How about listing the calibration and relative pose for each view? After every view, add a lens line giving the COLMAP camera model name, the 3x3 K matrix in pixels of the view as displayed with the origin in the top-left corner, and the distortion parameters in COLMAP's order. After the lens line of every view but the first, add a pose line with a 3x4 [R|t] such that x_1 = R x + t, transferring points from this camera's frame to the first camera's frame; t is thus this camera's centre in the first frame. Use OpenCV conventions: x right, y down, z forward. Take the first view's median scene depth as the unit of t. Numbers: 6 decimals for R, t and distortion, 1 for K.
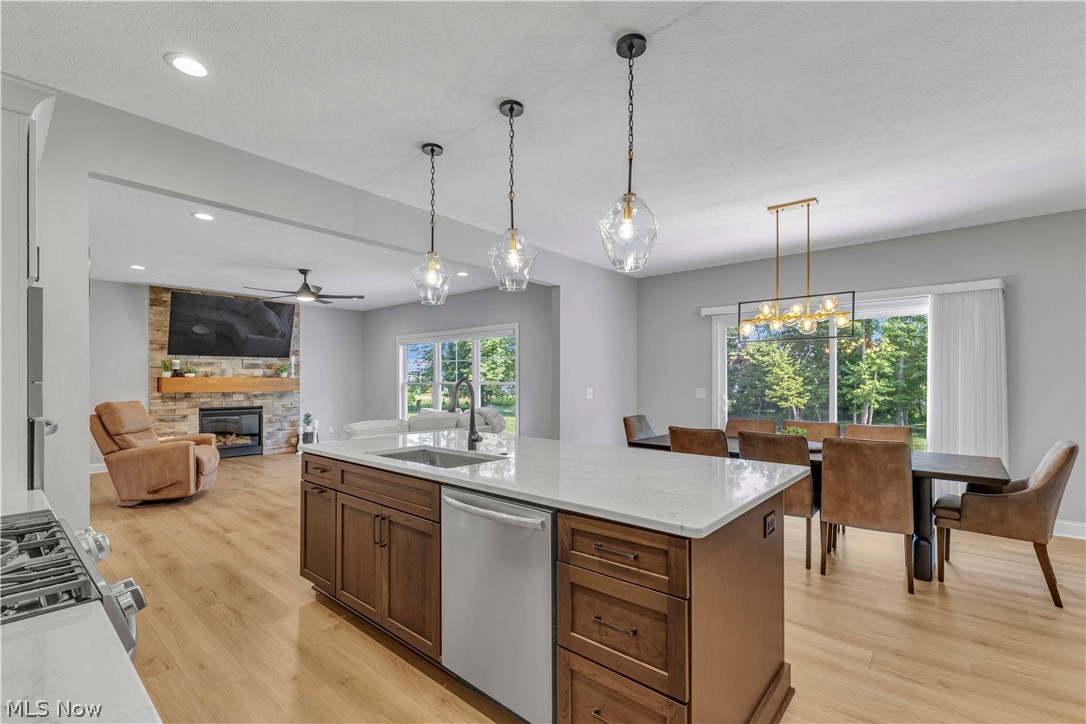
lens RADIAL K [[472.3, 0, 546.8], [0, 472.3, 380.8], [0, 0, 1]] dist [0.000392, 0.000316]
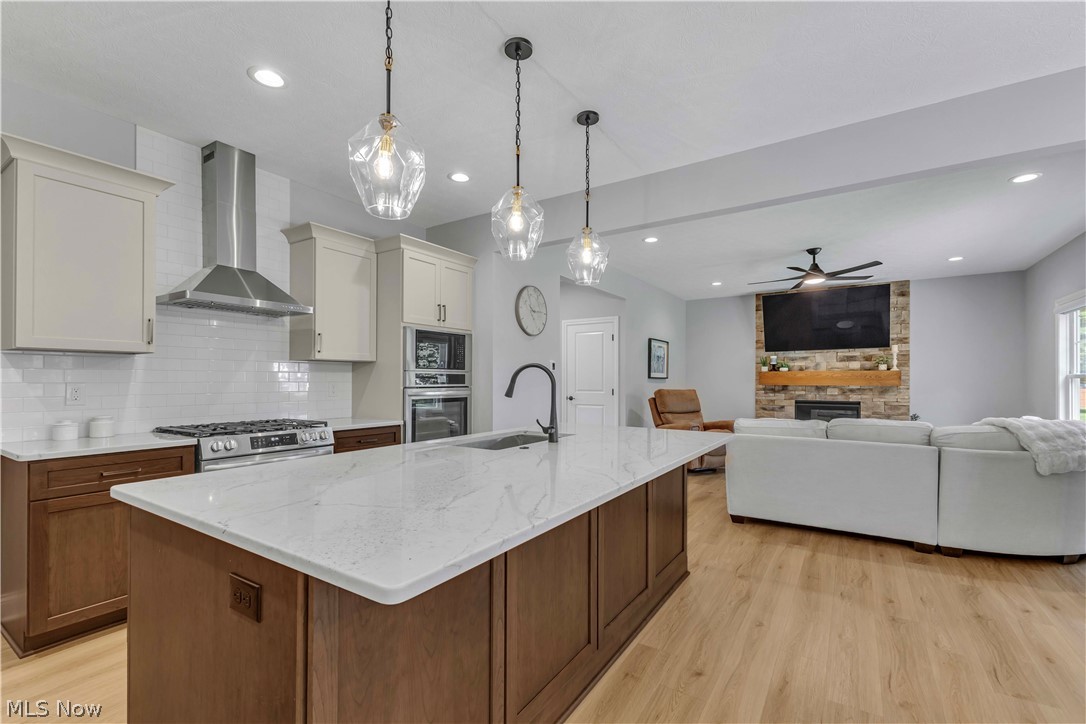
lens RADIAL K [[472.3, 0, 540.5], [0, 472.3, 381.3], [0, 0, 1]] dist [0.000392, 0.000316]
pose [[0.139139, 0.006094, -0.990254, 0.235986], [0.002320, 0.999976, 0.006480, 0.006911], [0.990270, -0.003199, 0.139121, 0.280425]]
